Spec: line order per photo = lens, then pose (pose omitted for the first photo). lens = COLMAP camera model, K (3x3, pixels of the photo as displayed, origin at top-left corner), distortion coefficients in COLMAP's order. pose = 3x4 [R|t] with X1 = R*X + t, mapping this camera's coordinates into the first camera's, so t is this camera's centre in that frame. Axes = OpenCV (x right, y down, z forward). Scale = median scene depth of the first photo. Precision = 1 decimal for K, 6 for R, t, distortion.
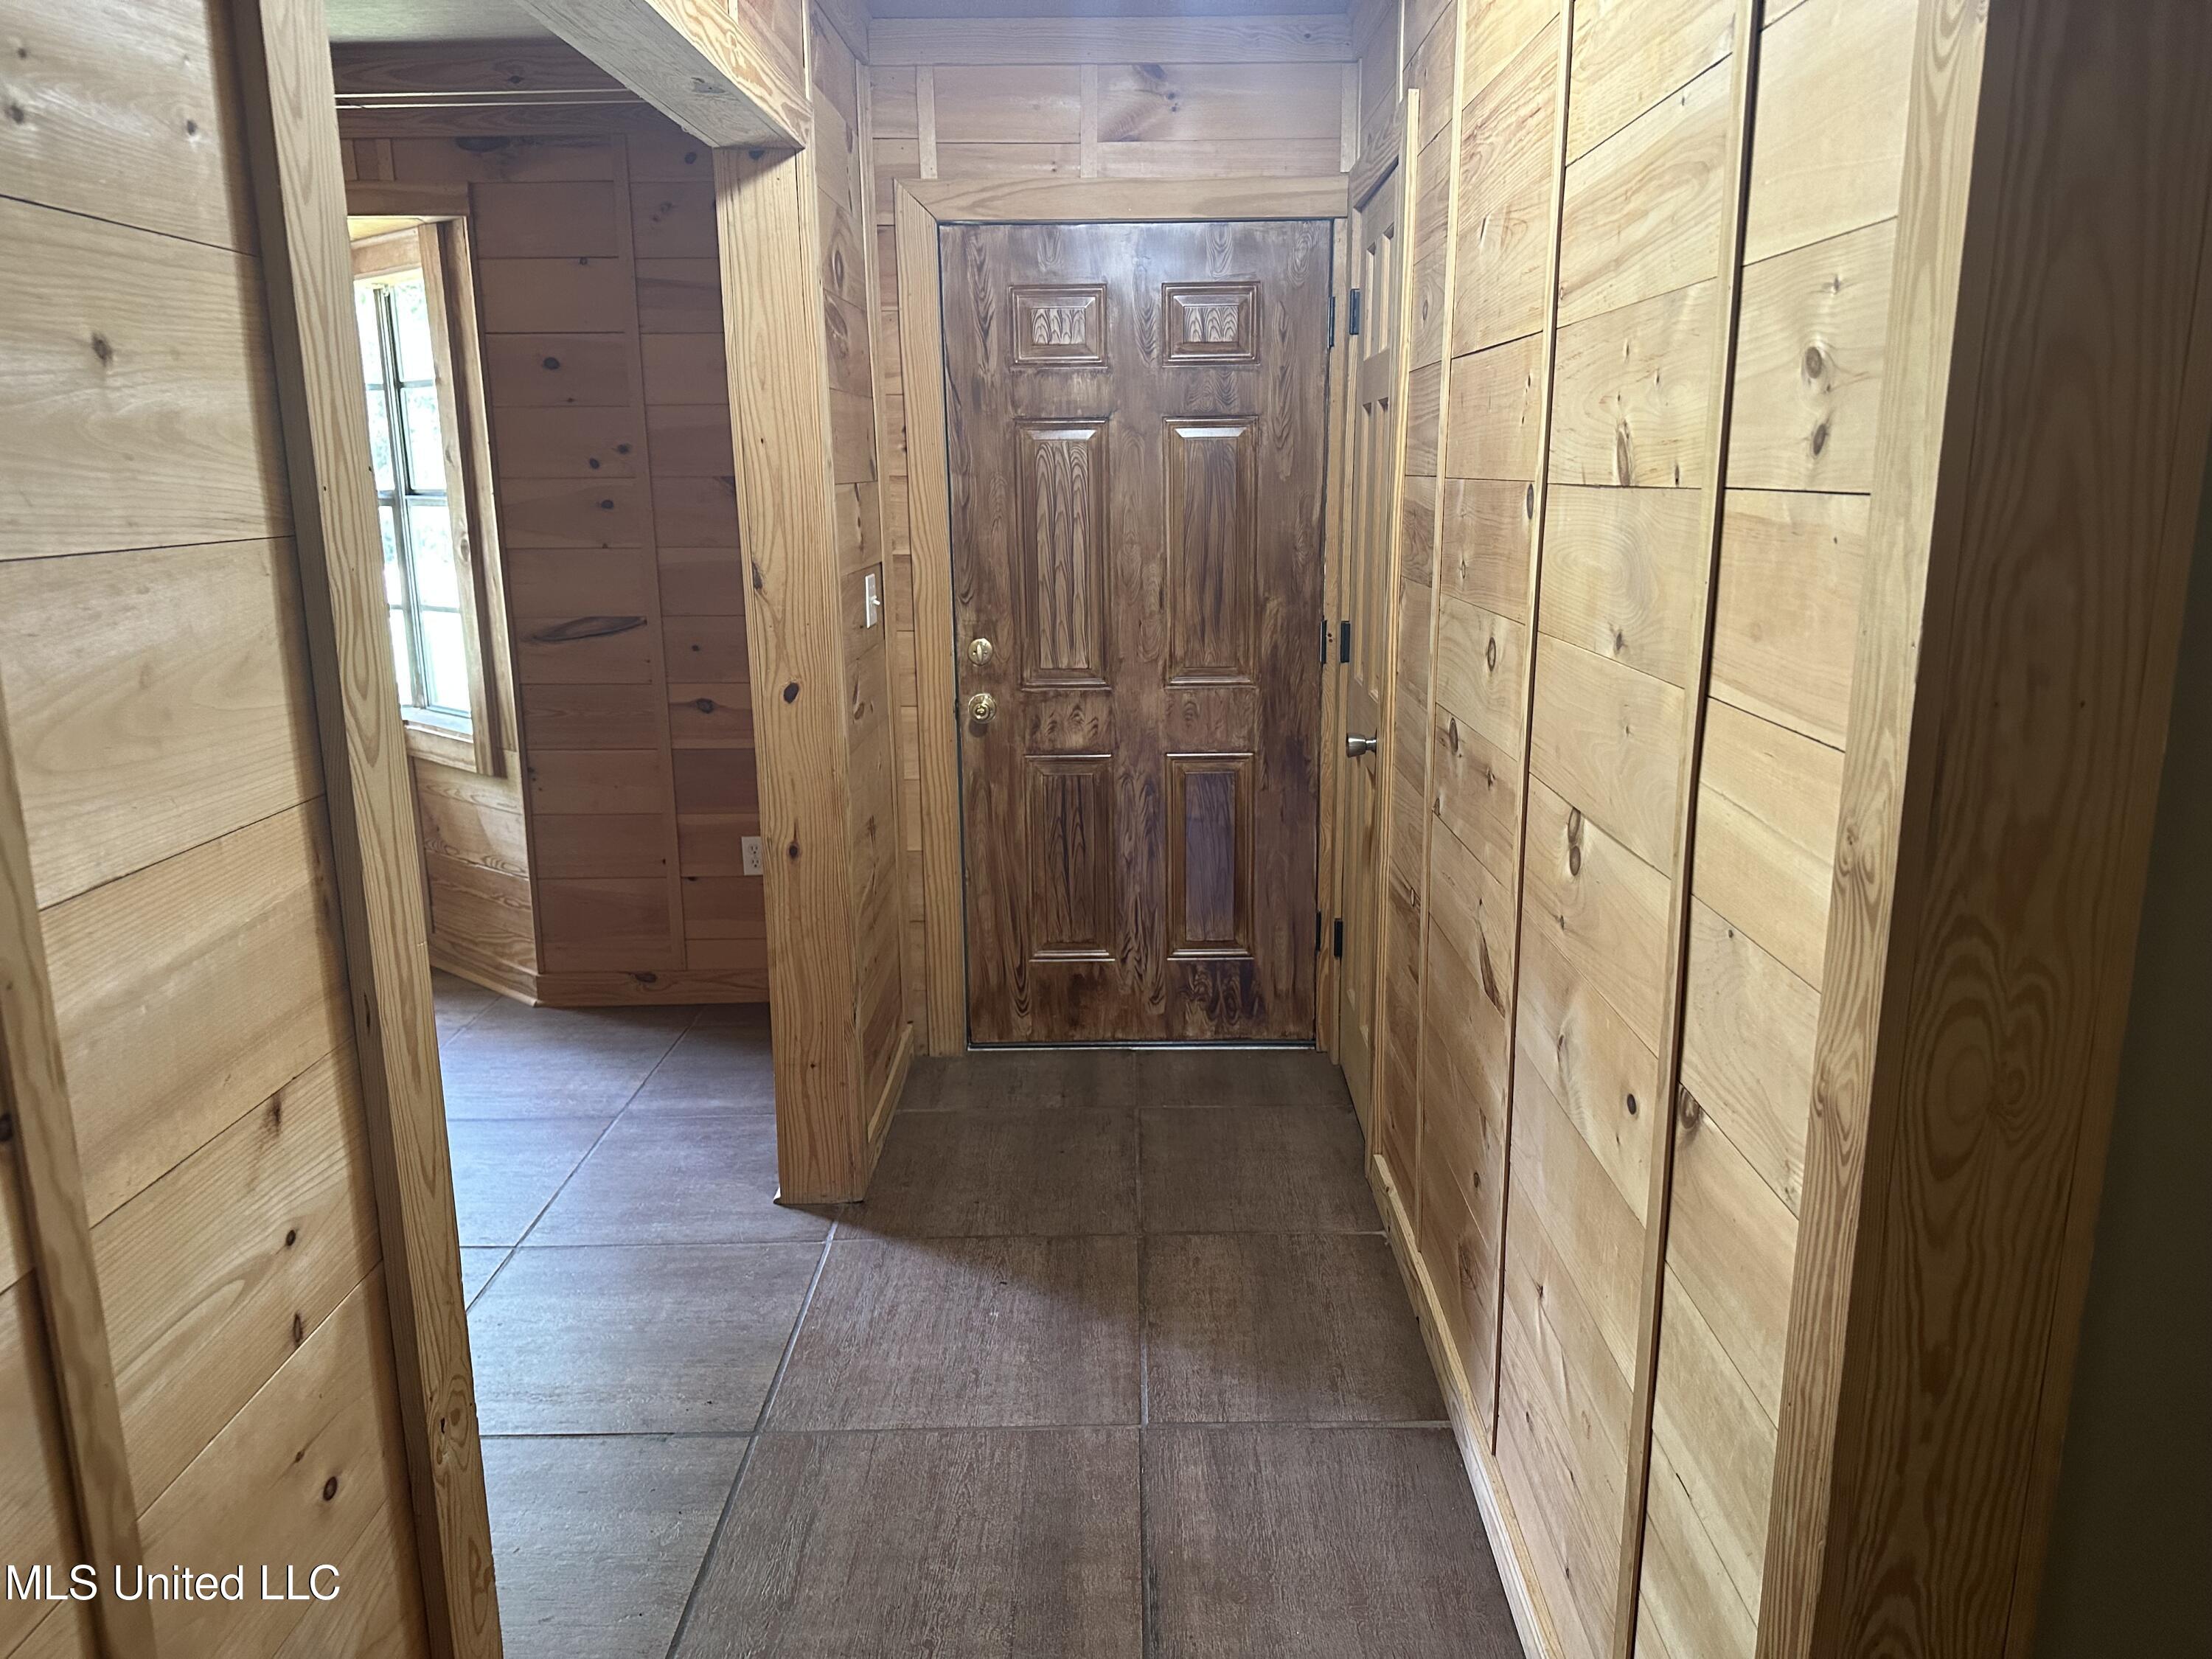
lens RADIAL K [[1548.3, 0, 1106.0], [0, 1548.3, 829.5], [0, 0, 1]] dist [0.178662, -0.310810]
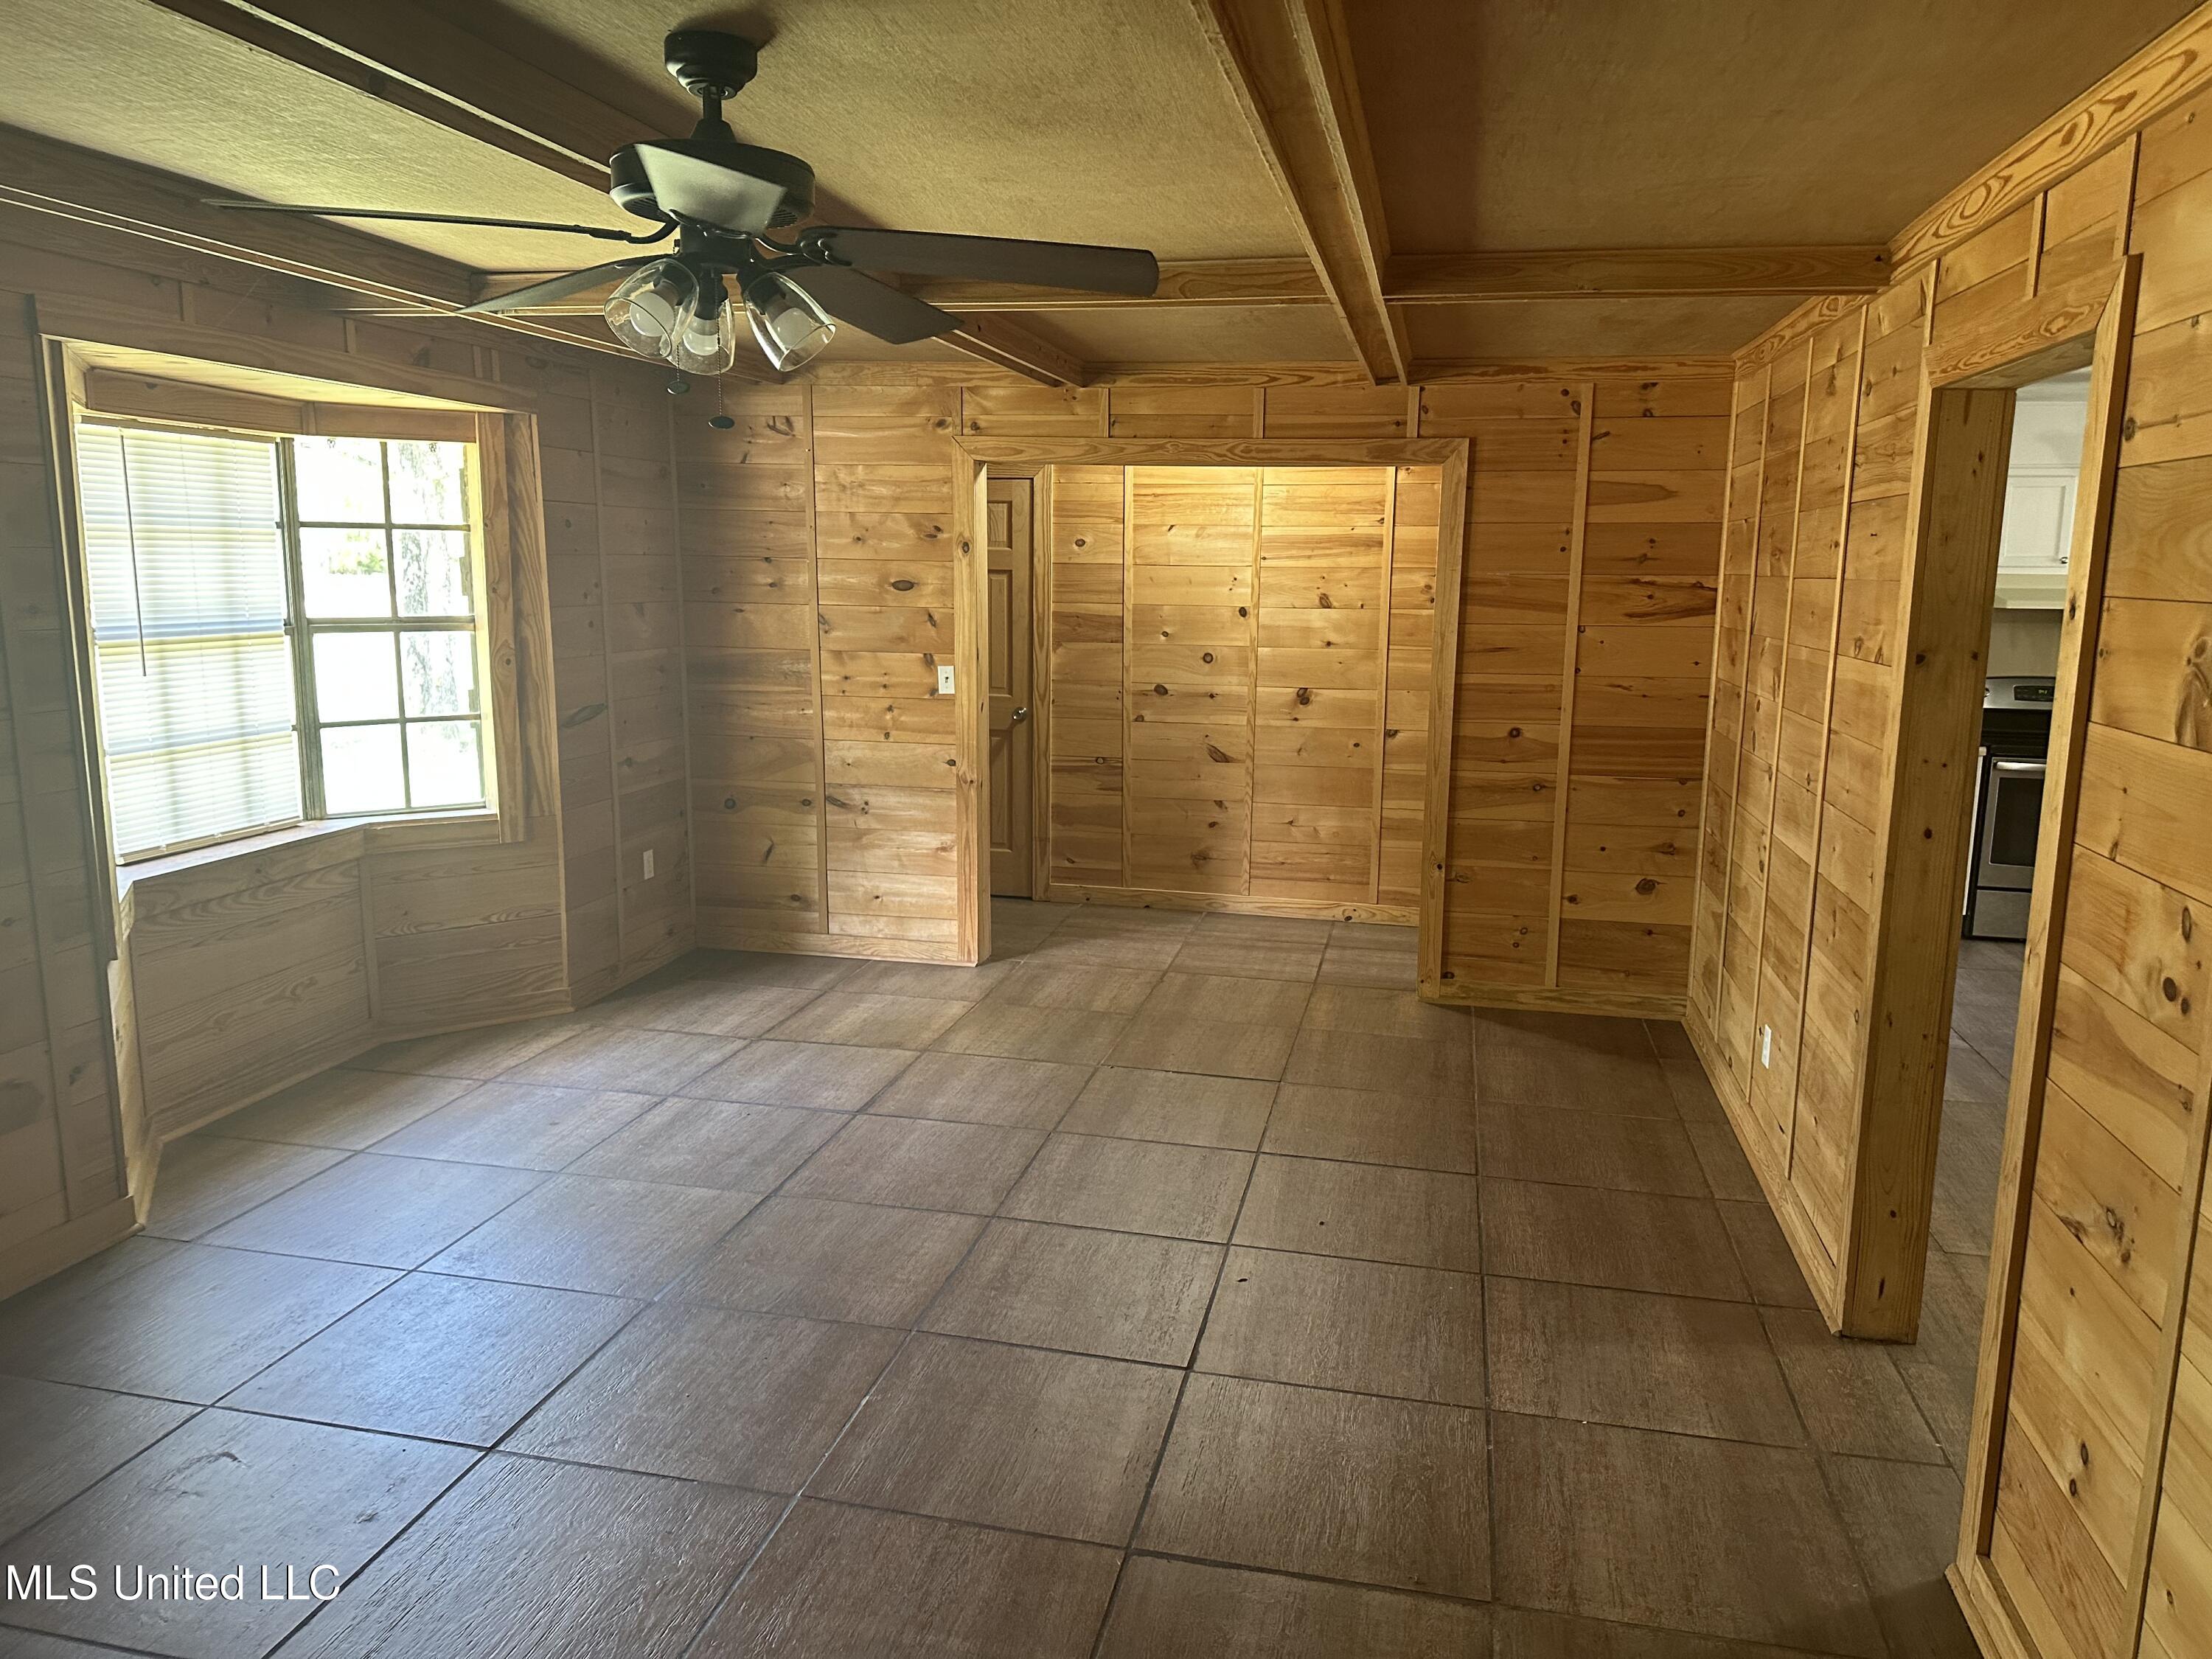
lens RADIAL K [[1548.3, 0, 1106.0], [0, 1548.3, 829.5], [0, 0, 1]] dist [0.178662, -0.310810]
pose [[0.204546, -0.155154, 0.966482, -1.540771], [0.212713, 0.970809, 0.110830, -0.085168], [-0.955465, 0.182913, 0.231578, 0.269973]]
